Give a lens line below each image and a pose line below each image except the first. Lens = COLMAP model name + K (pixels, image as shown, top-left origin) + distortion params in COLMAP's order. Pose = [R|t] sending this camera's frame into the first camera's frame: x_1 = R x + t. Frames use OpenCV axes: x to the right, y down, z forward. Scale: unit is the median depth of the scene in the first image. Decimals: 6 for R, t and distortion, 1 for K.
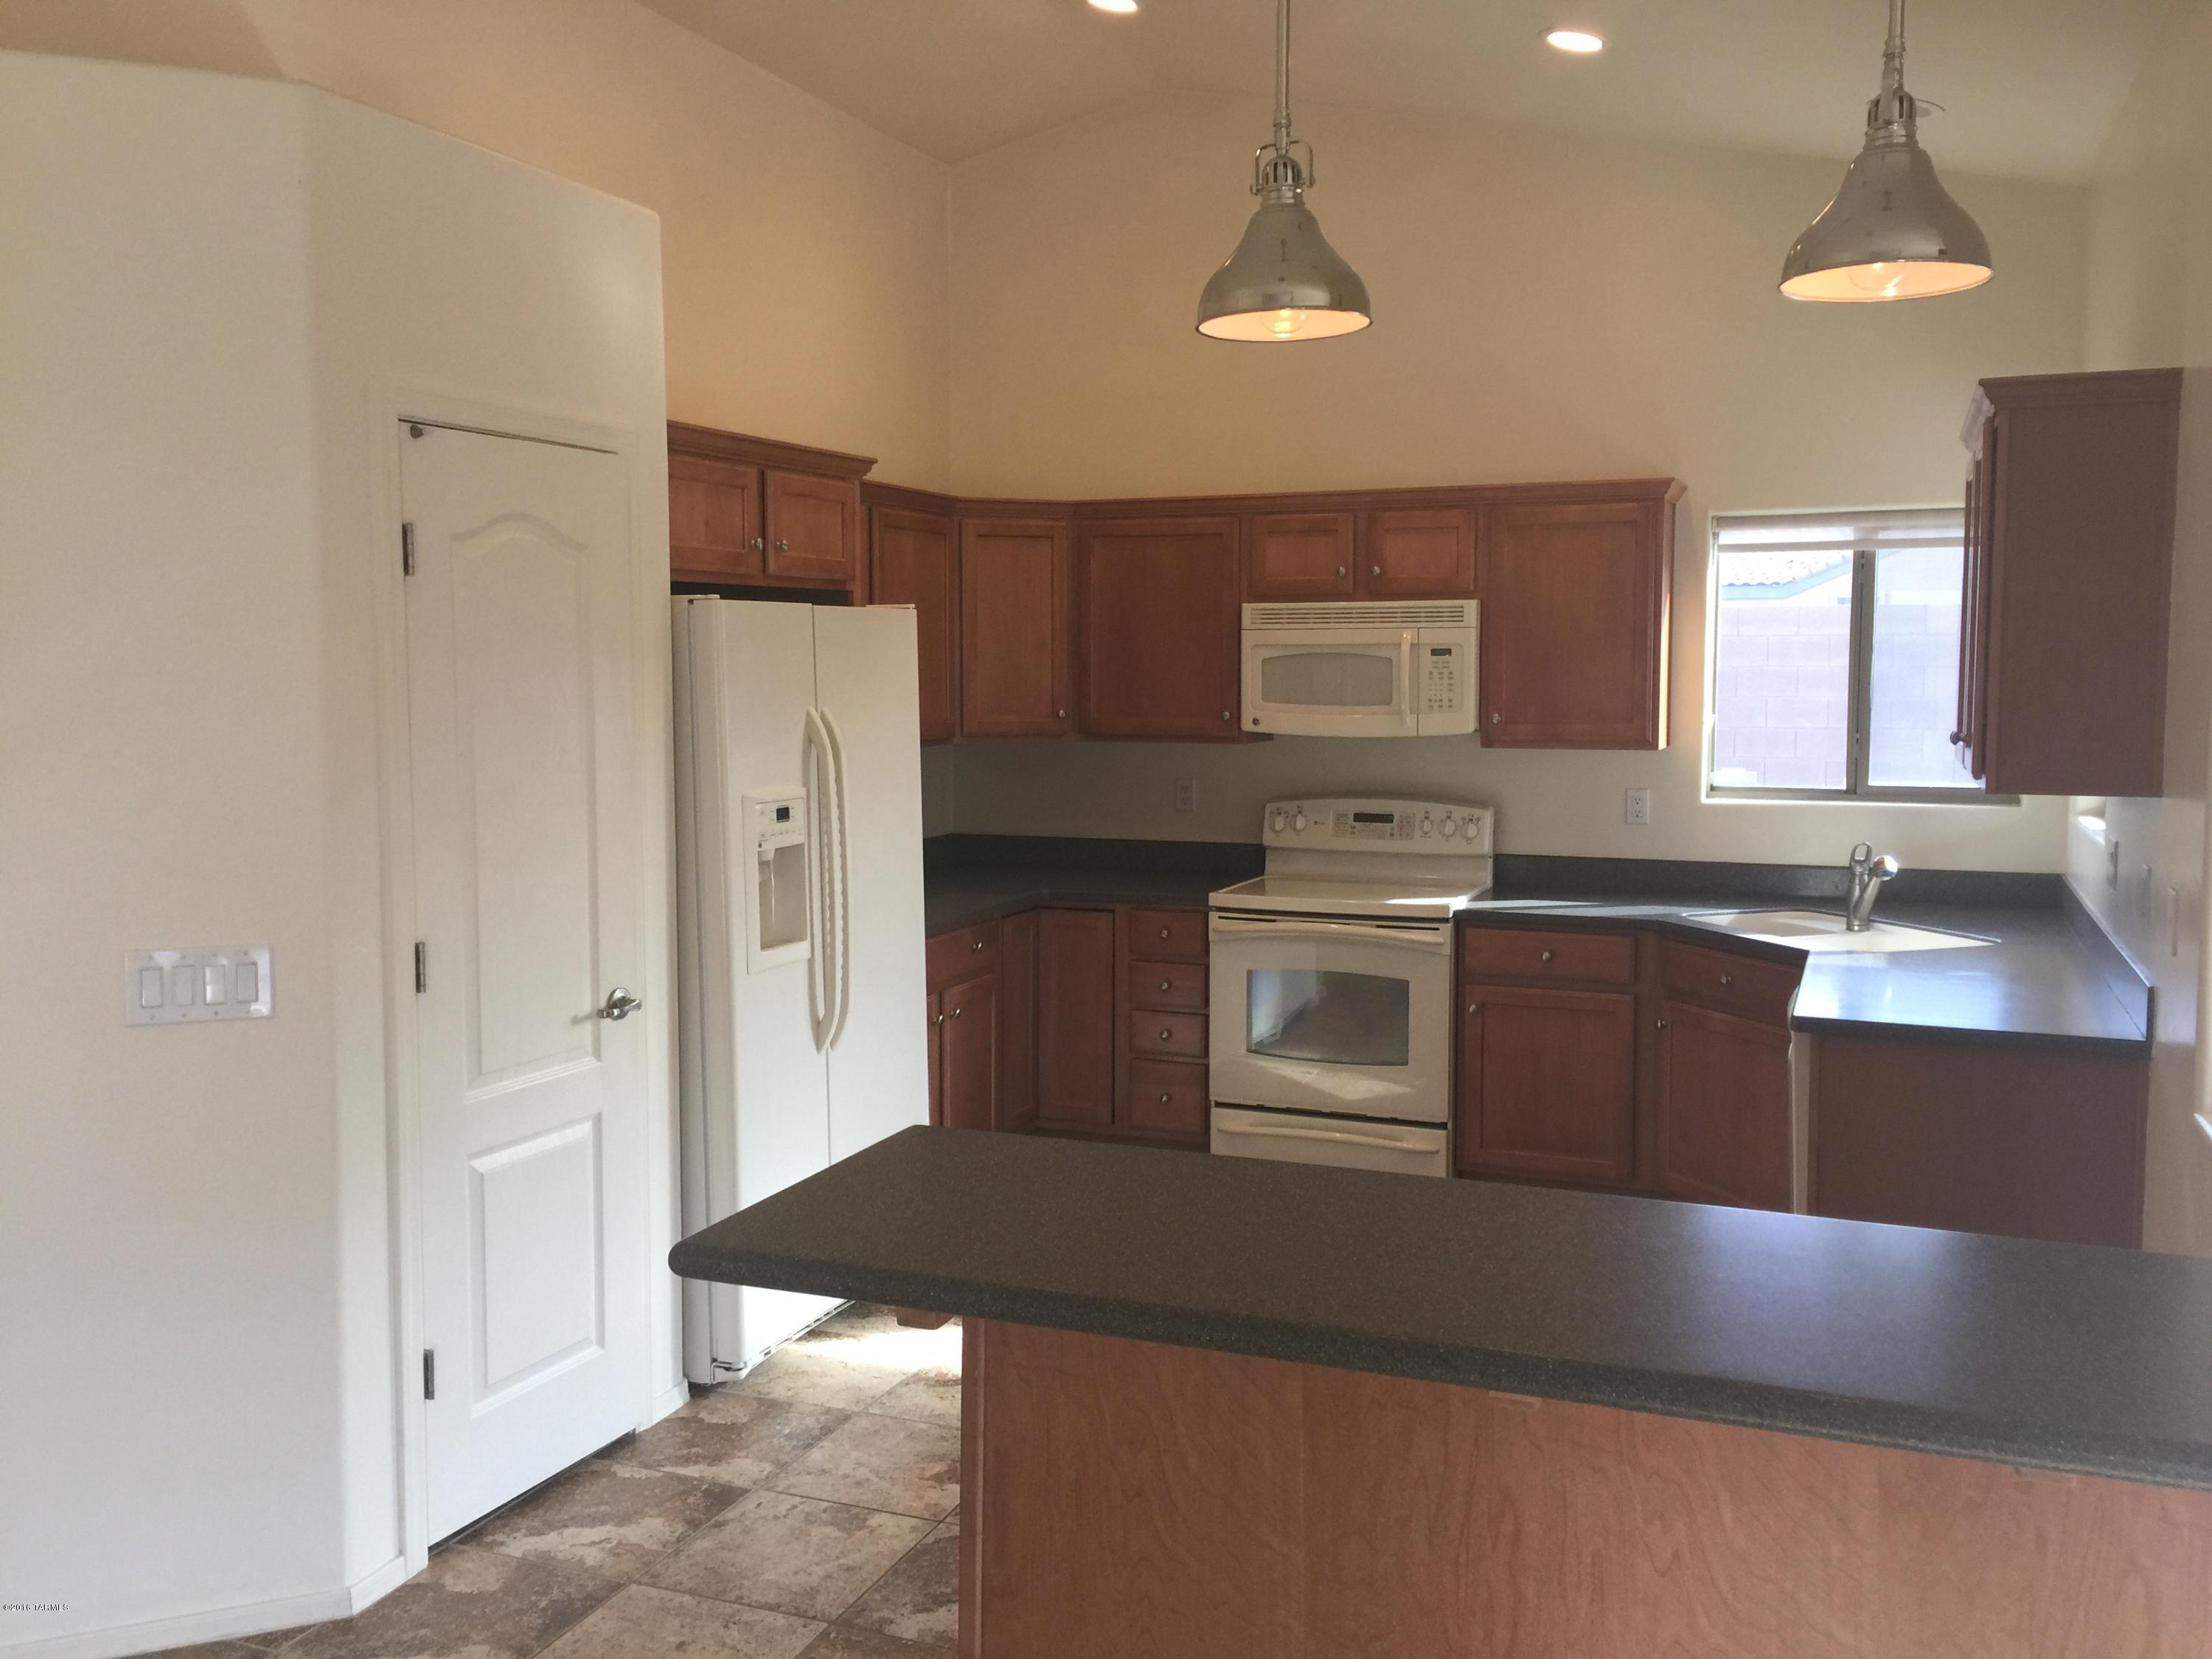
lens RADIAL K [[1892.3, 0, 1119.6], [0, 1892.3, 813.3], [0, 0, 1]] dist [0.093449, -0.121678]
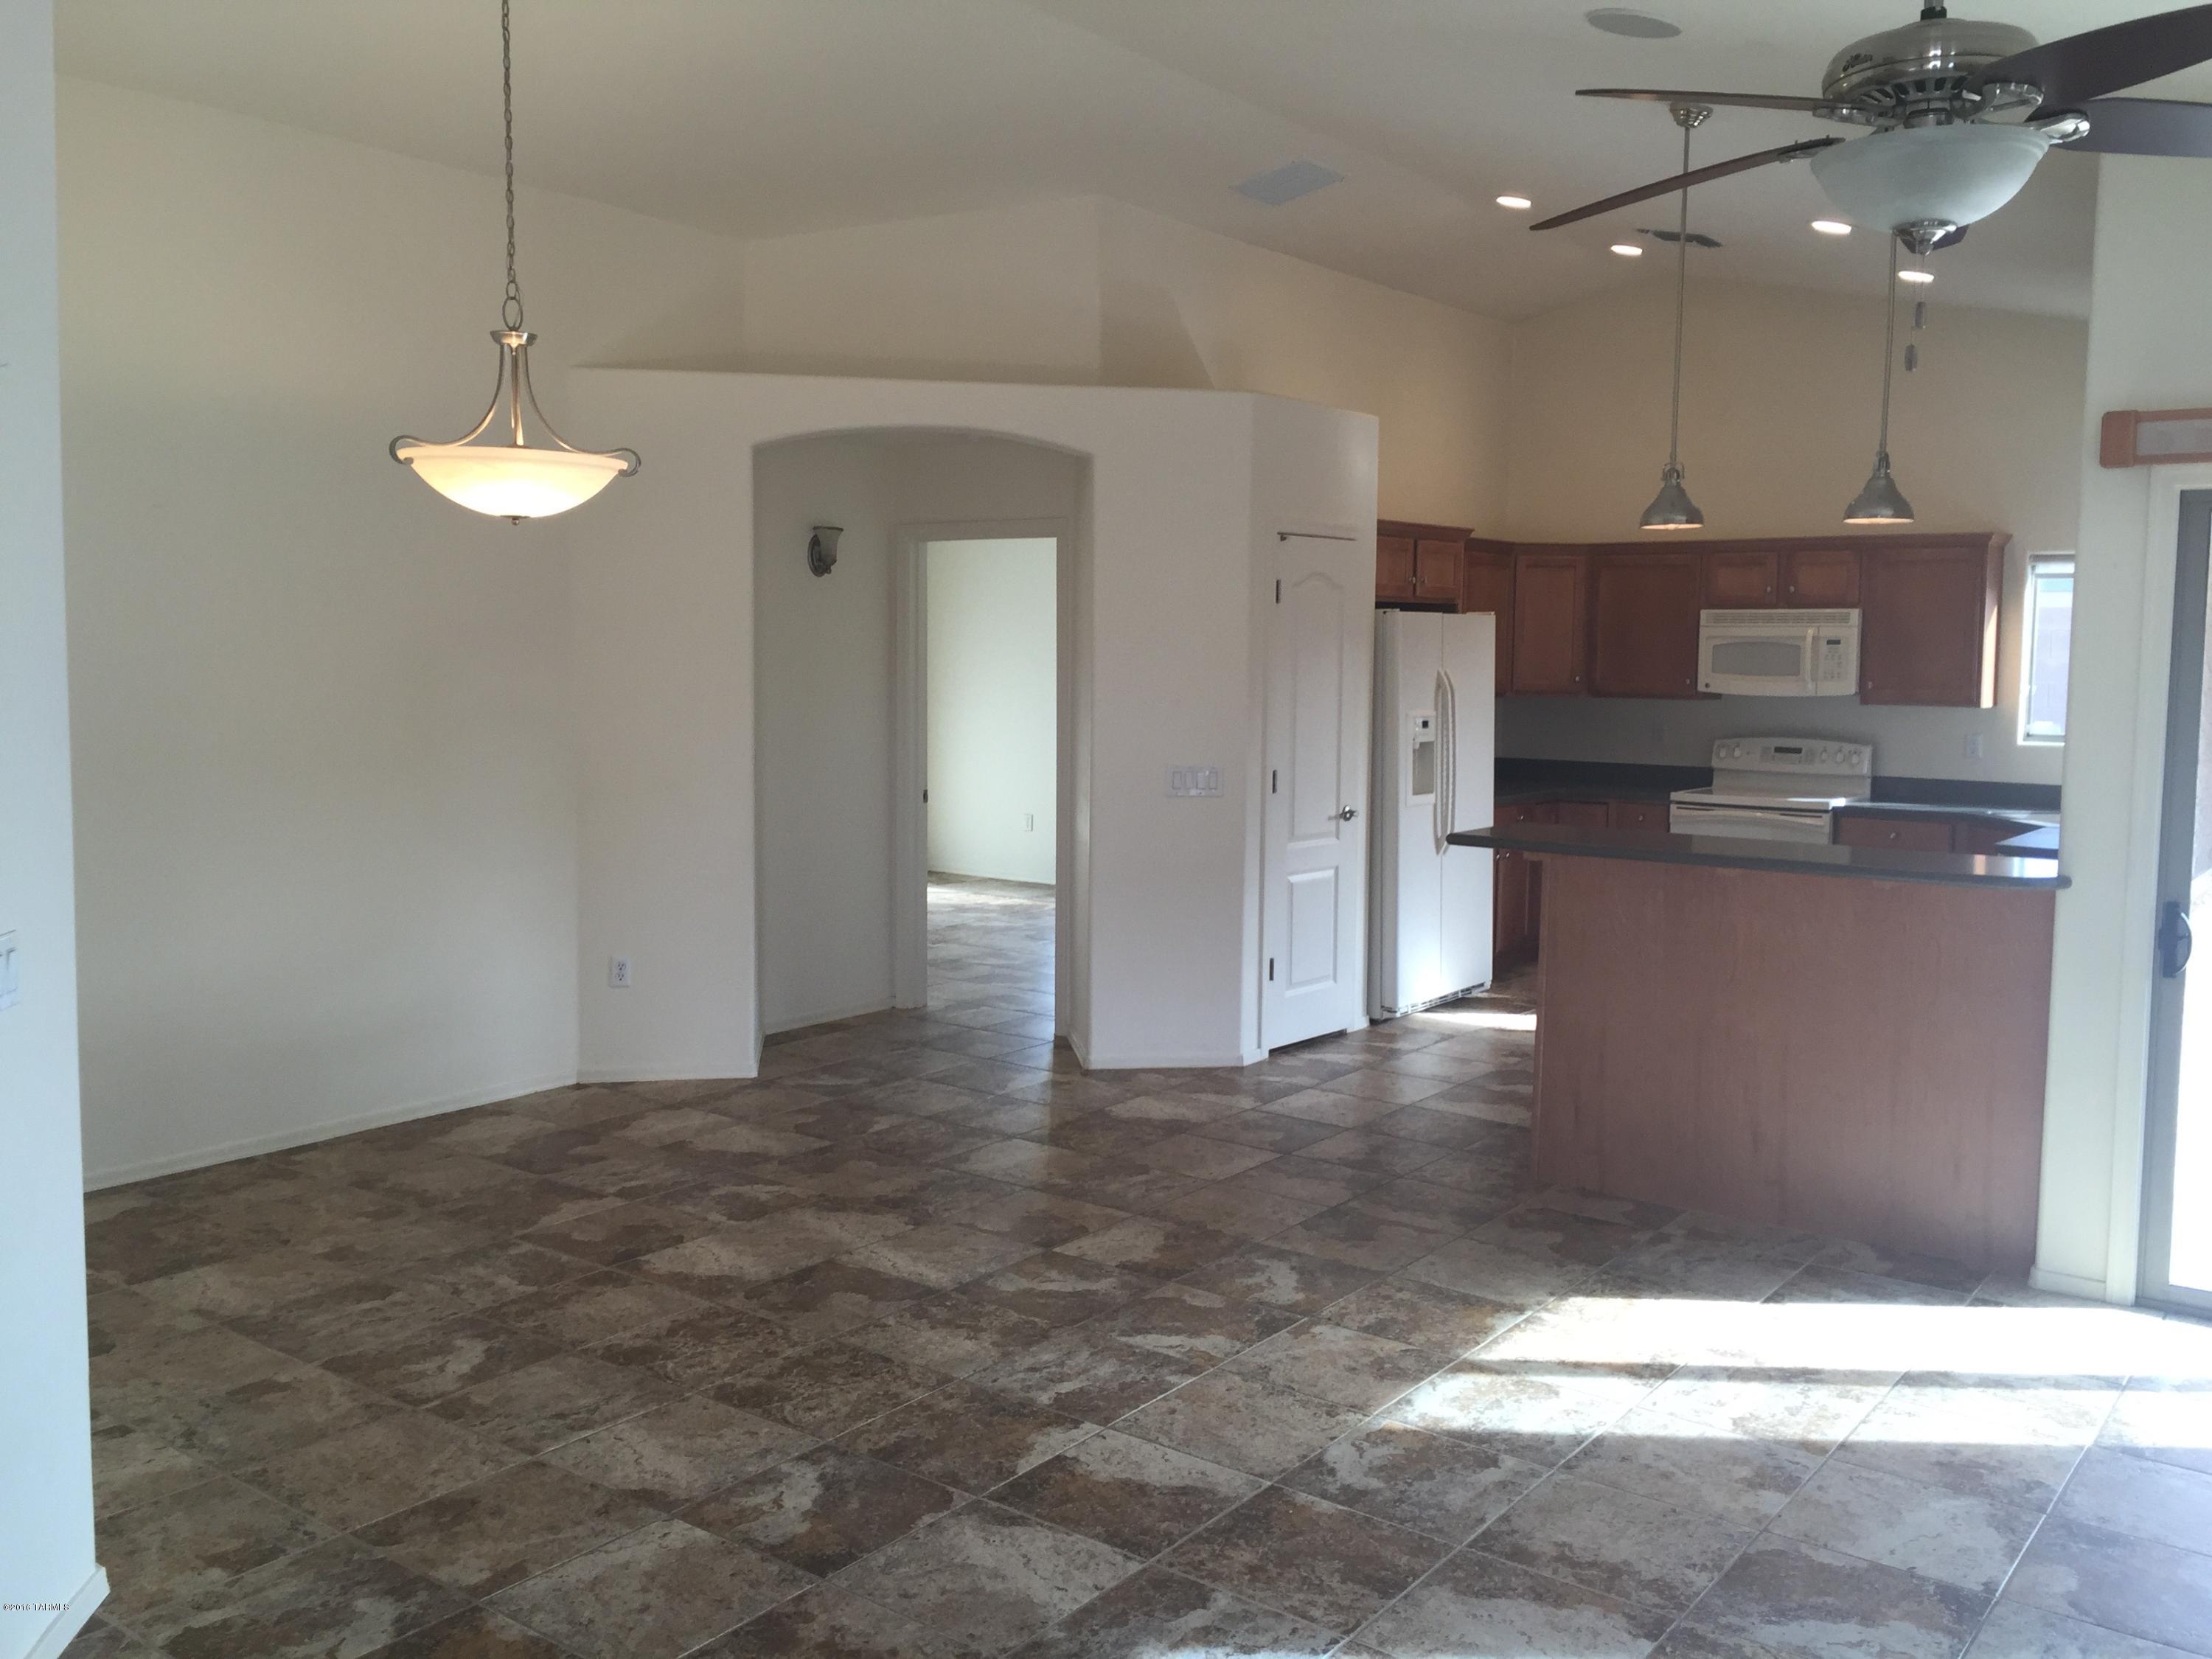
lens RADIAL K [[1892.3, 0, 1112.1], [0, 1892.3, 783.2], [0, 0, 1]] dist [0.093449, -0.121678]
pose [[0.964808, 0.032070, -0.260993, 0.012277], [-0.034074, 0.999414, -0.003158, 0.055899], [0.260738, 0.011940, 0.965336, -0.669821]]
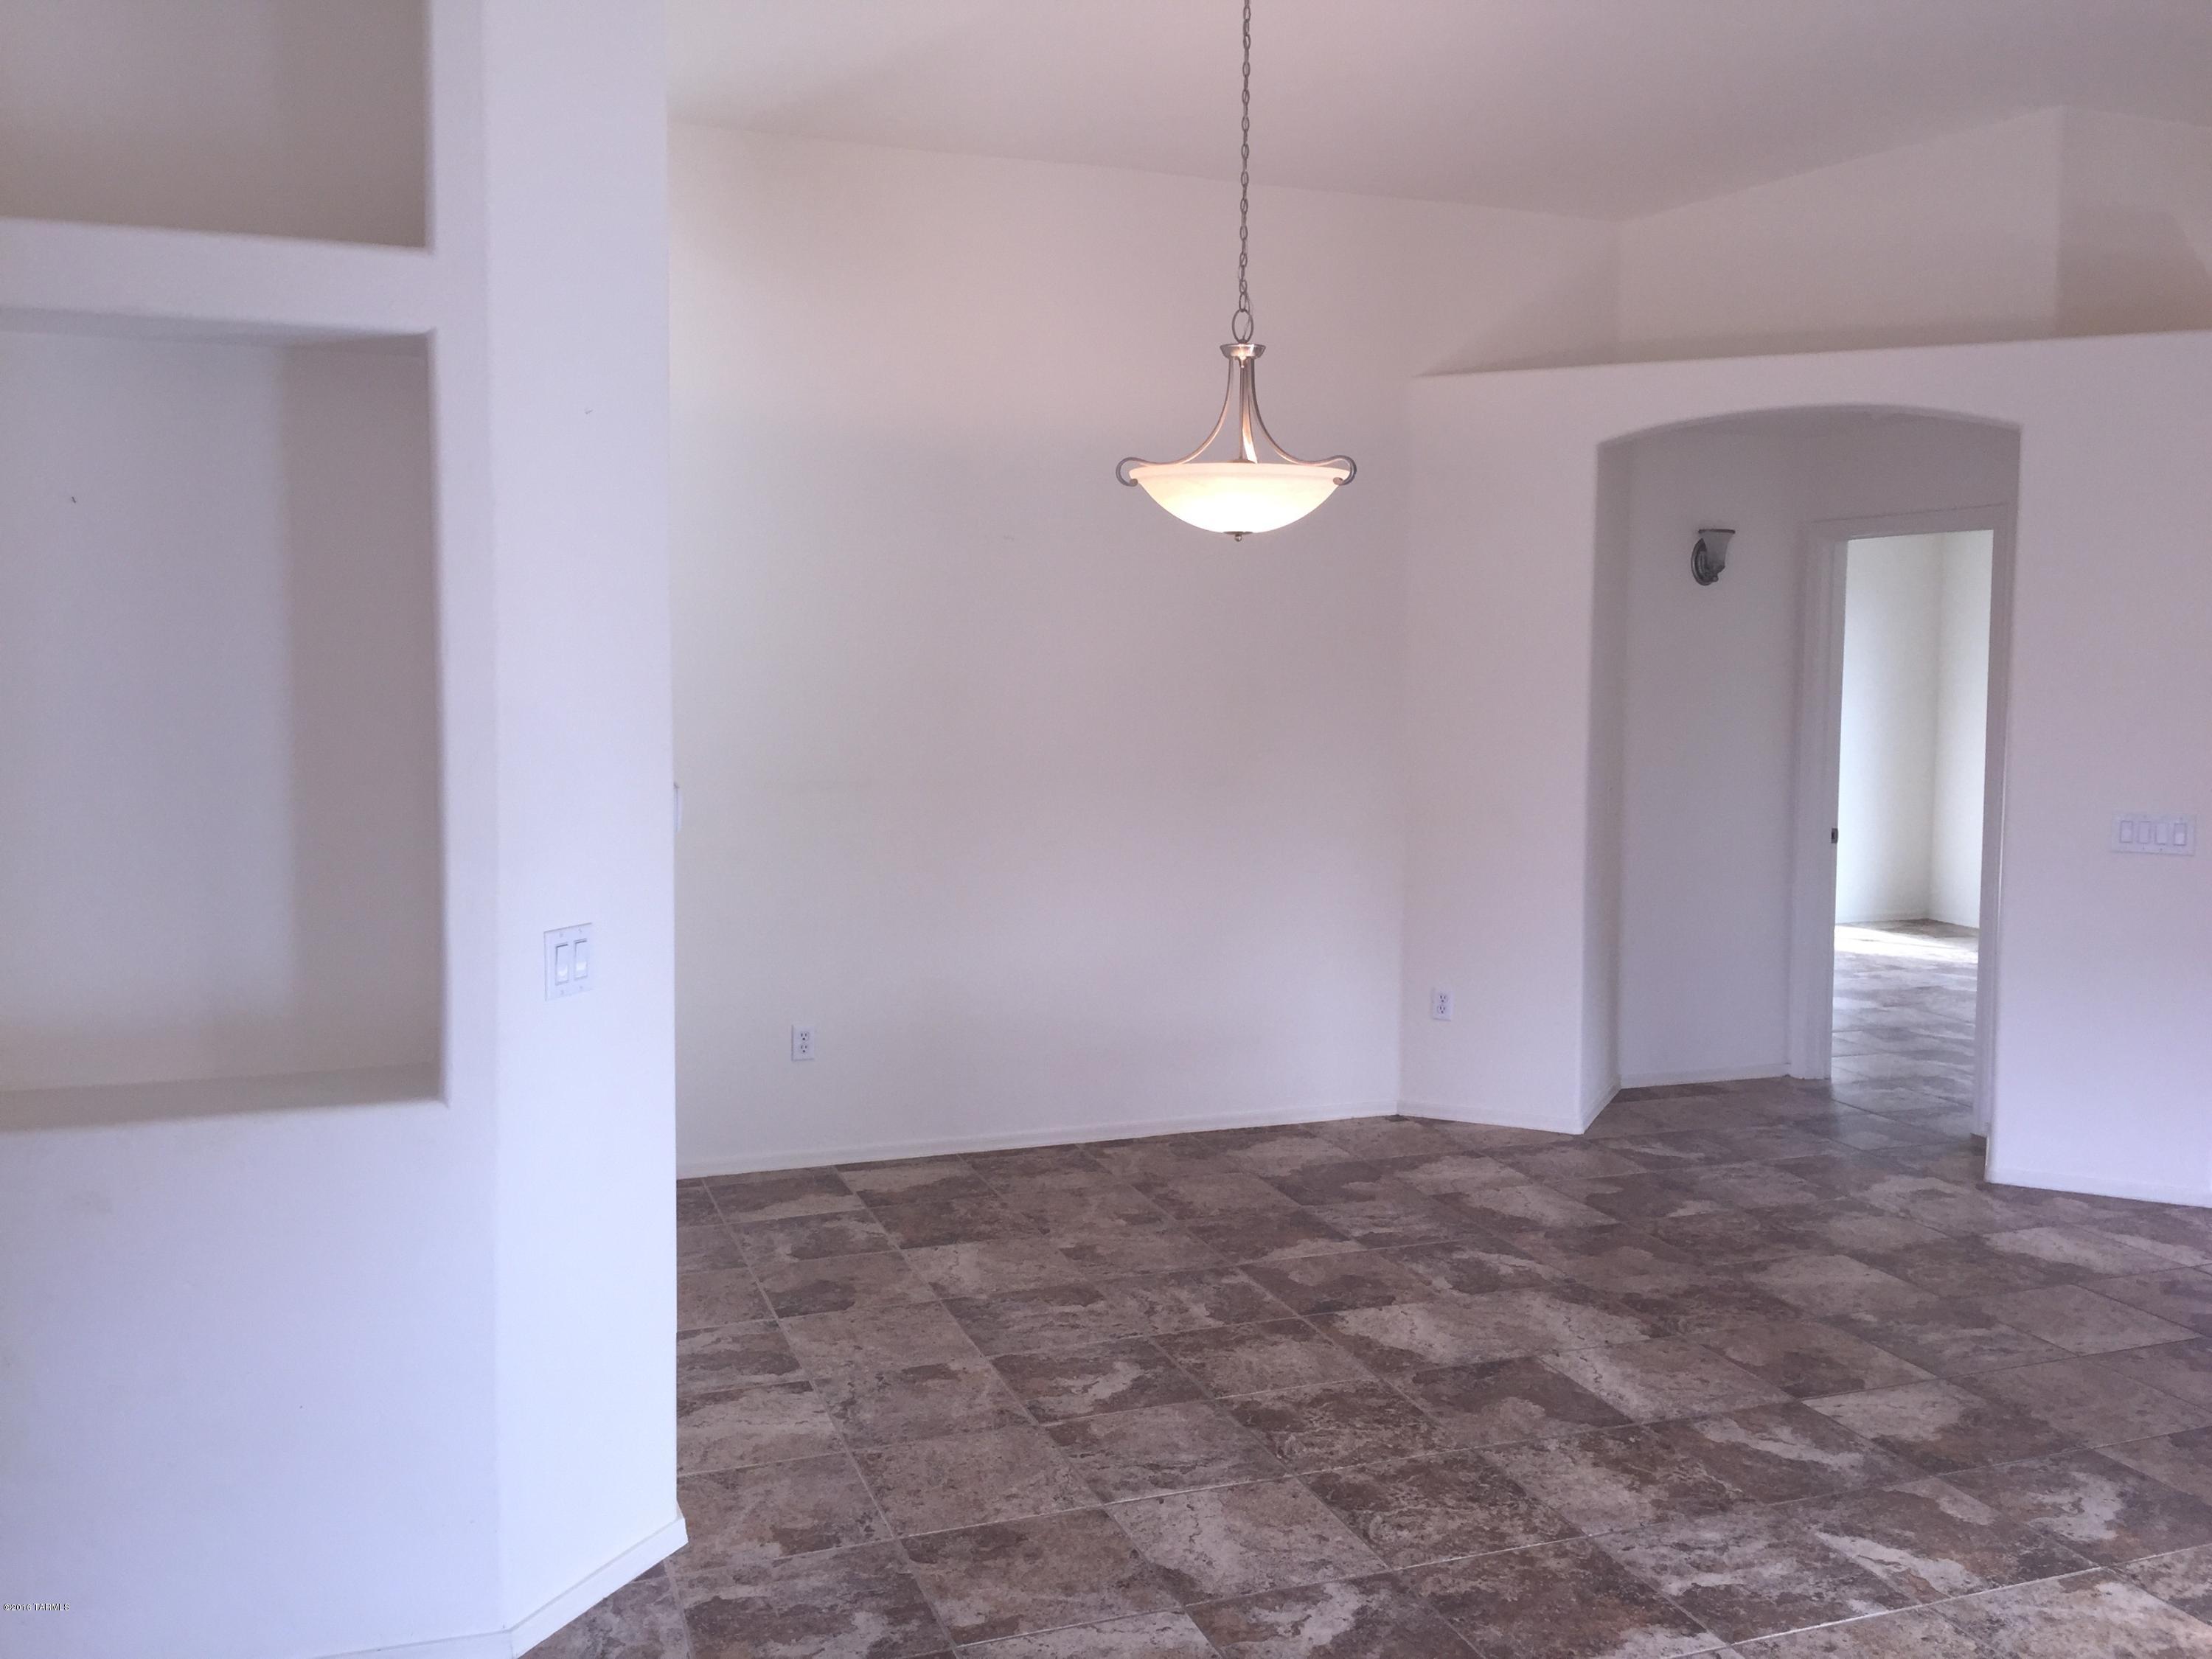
lens RADIAL K [[1892.3, 0, 1104.4], [0, 1892.3, 792.8], [0, 0, 1]] dist [0.093449, -0.121678]
pose [[0.666205, 0.062450, -0.743149, 0.112633], [-0.068250, 0.997412, 0.022633, 0.042031], [0.742639, 0.035641, 0.668743, -0.514409]]
